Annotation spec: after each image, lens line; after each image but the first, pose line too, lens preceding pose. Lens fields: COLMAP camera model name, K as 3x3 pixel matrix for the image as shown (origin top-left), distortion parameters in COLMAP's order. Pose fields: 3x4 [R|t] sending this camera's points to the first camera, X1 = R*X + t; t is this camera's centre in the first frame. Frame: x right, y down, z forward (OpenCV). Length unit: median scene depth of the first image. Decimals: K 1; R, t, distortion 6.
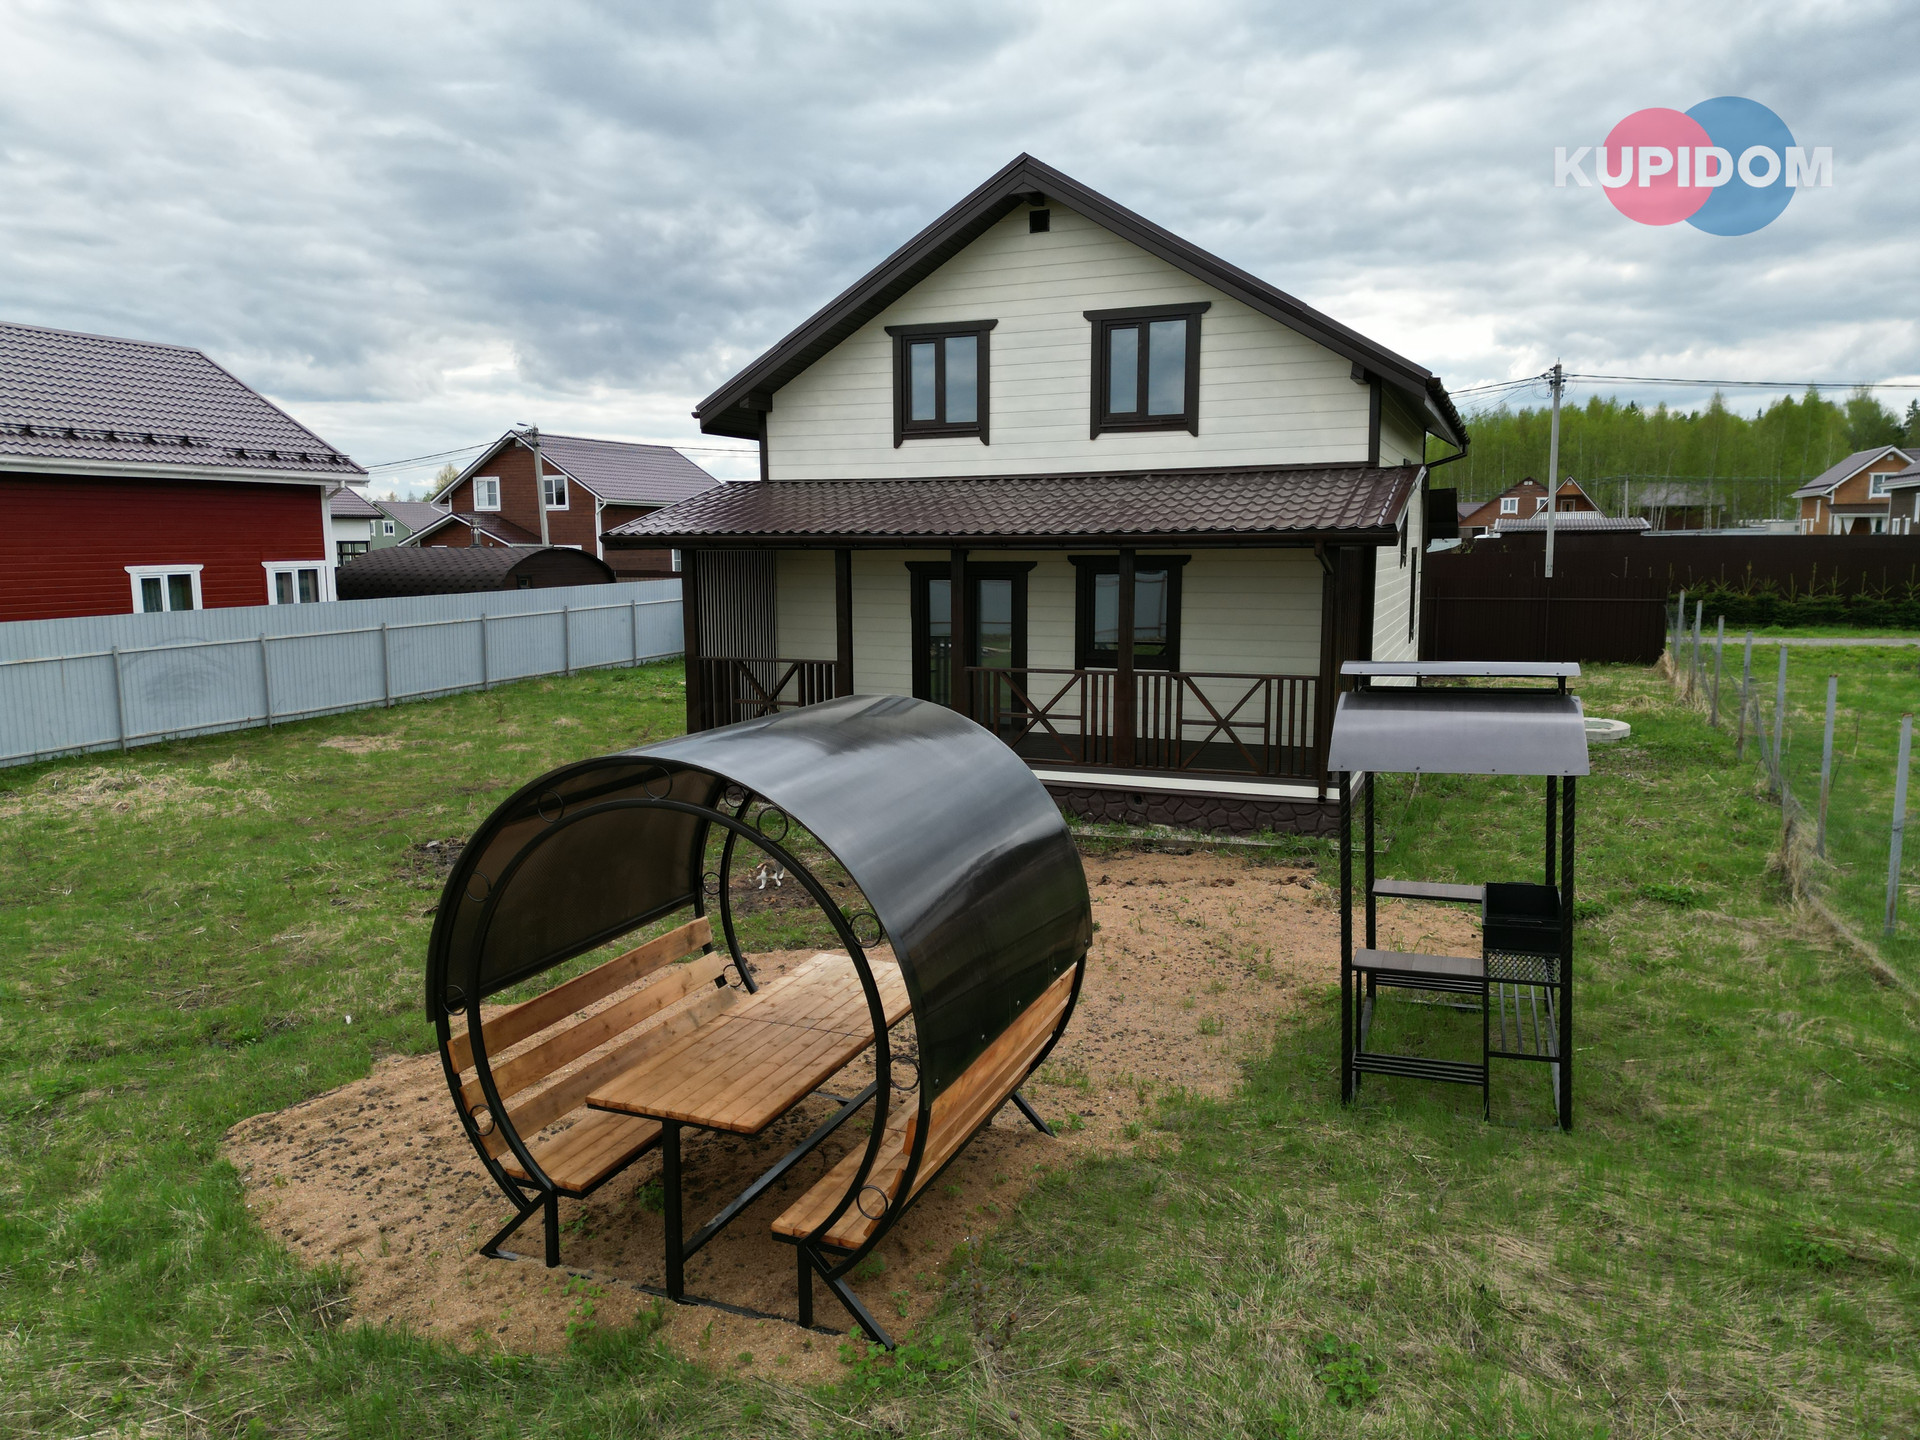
lens RADIAL K [[1328.9, 0, 962.3], [0, 1328.9, 728.6], [0, 0, 1]] dist [0.074878, -0.065369]
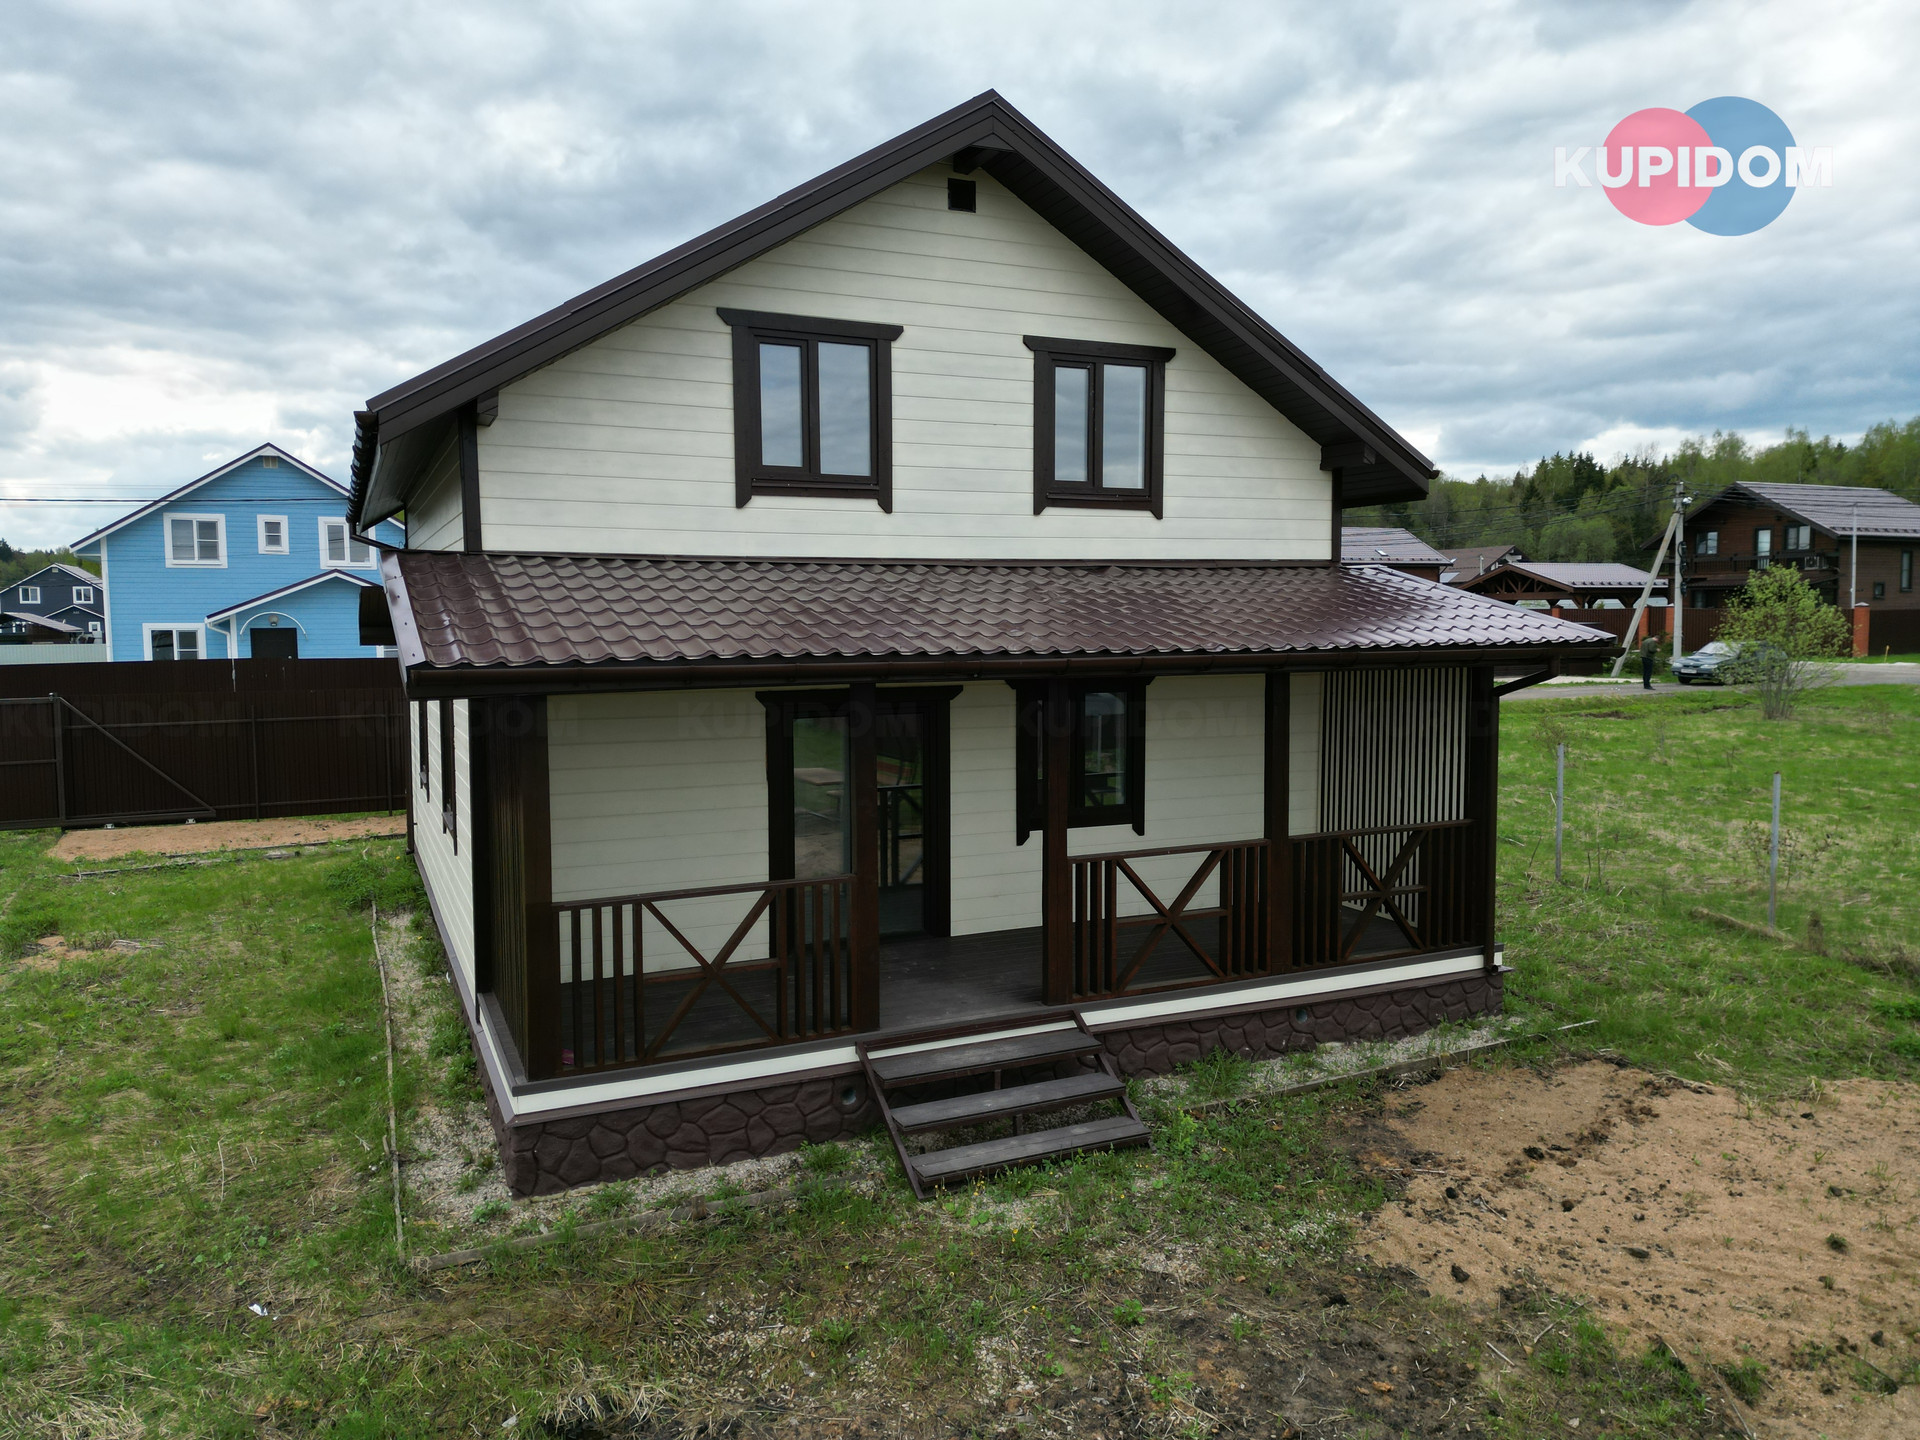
lens RADIAL K [[1337.5, 0, 960.0], [0, 1337.5, 720.0], [0, 0, 1]] dist [0.070956, -0.067035]
pose [[0.686724, -0.054368, 0.724882, -0.443850], [0.104416, 0.994236, -0.024349, -0.092388], [-0.719380, 0.092410, 0.688443, 0.535007]]
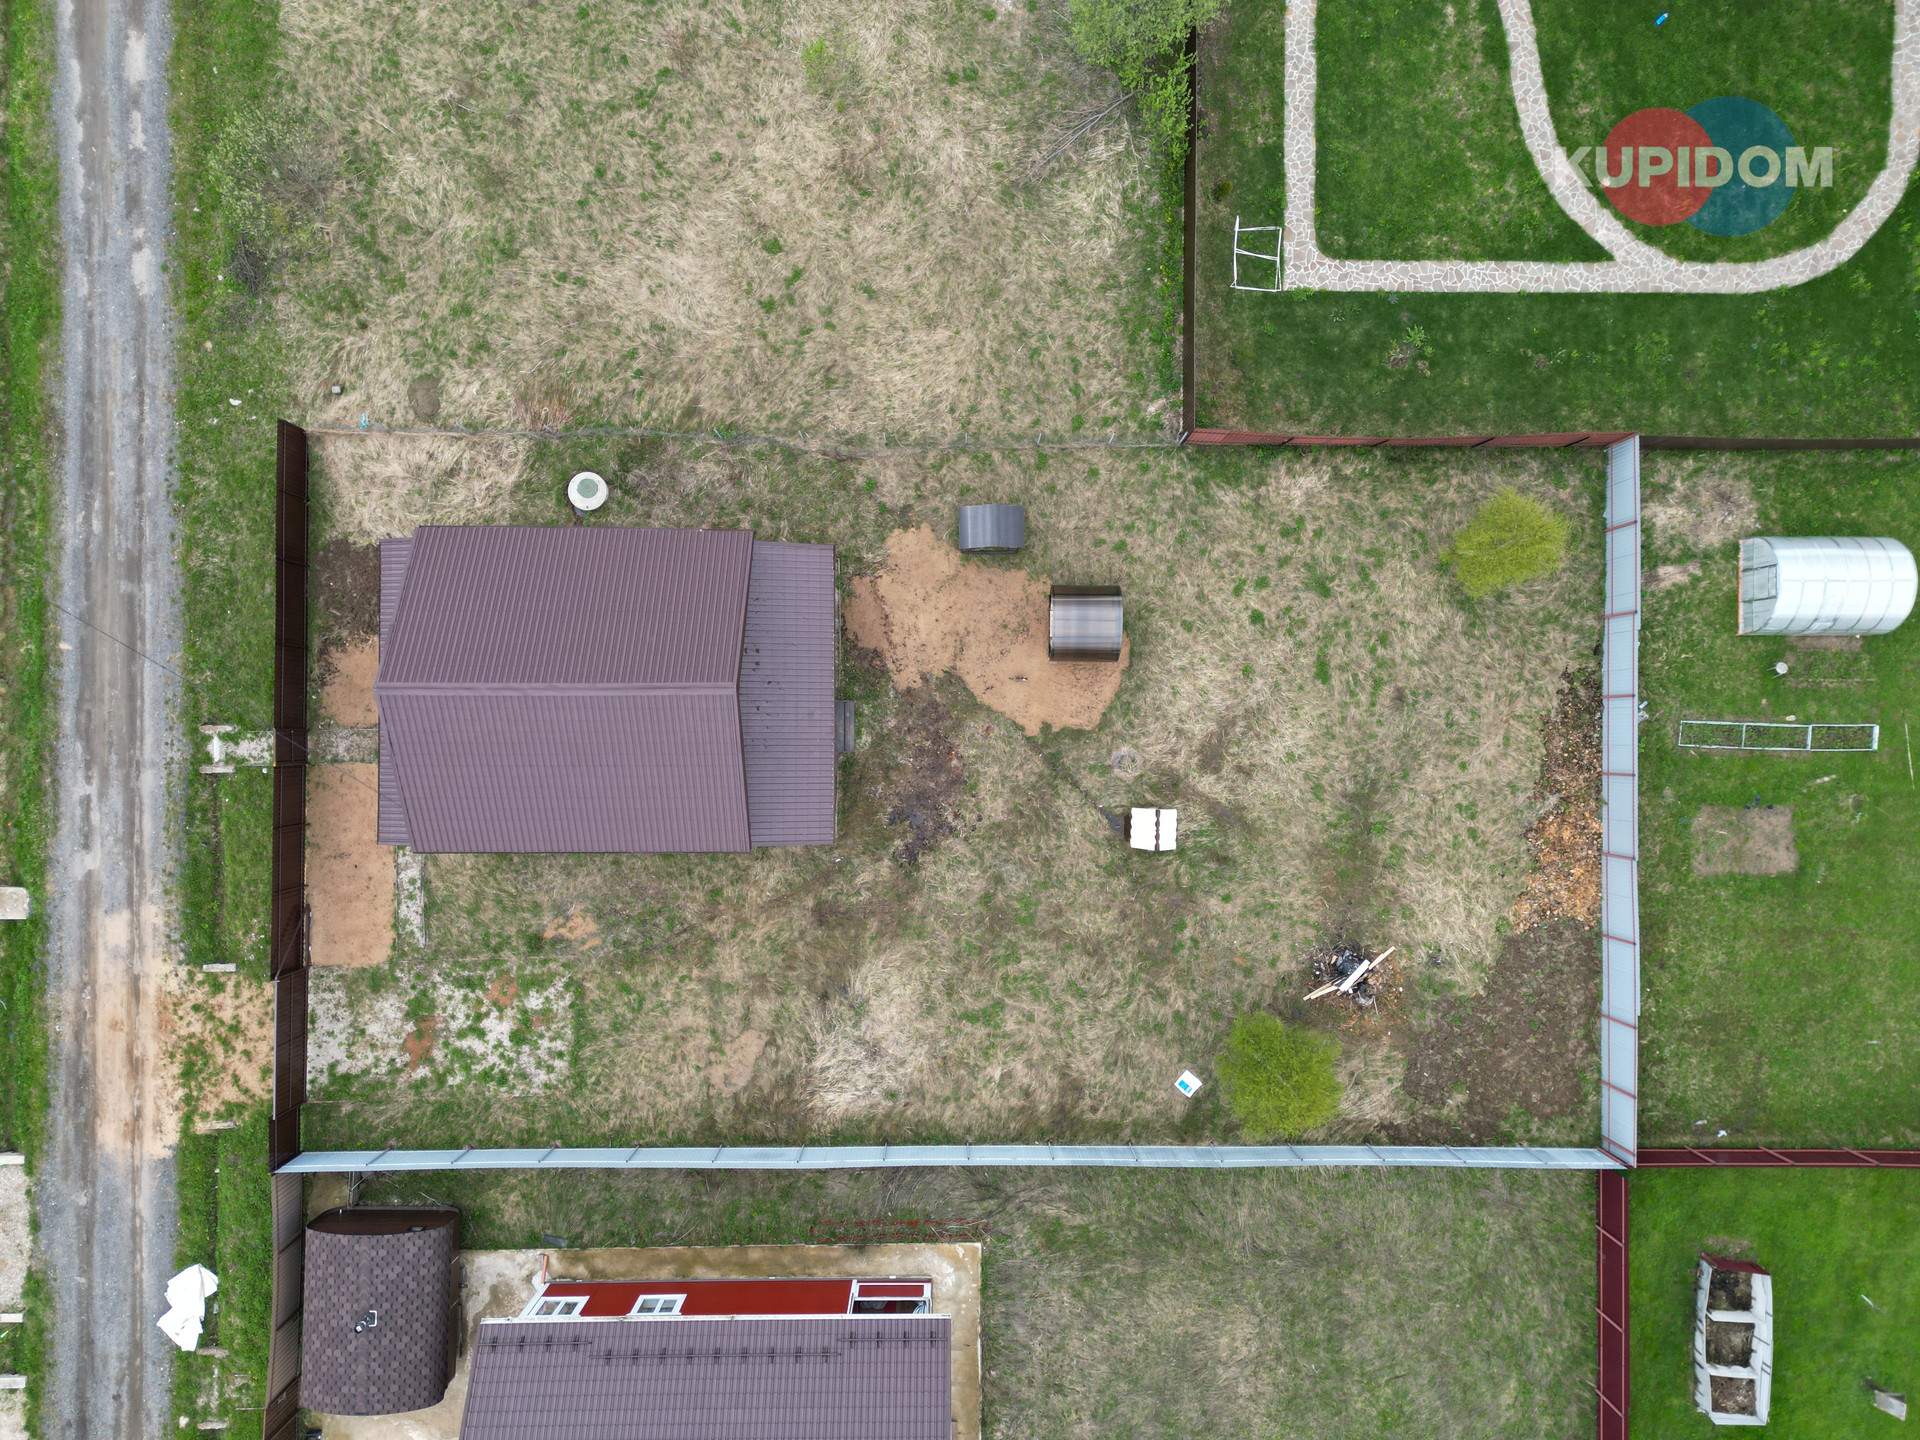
lens RADIAL K [[1328.9, 0, 962.3], [0, 1328.9, 728.6], [0, 0, 1]] dist [0.074878, -0.065369]
pose [[-0.368941, -0.929251, 0.019366, -0.198238], [0.125103, -0.029002, 0.991720, -2.462854], [-0.920995, 0.368309, 0.126952, 0.356450]]
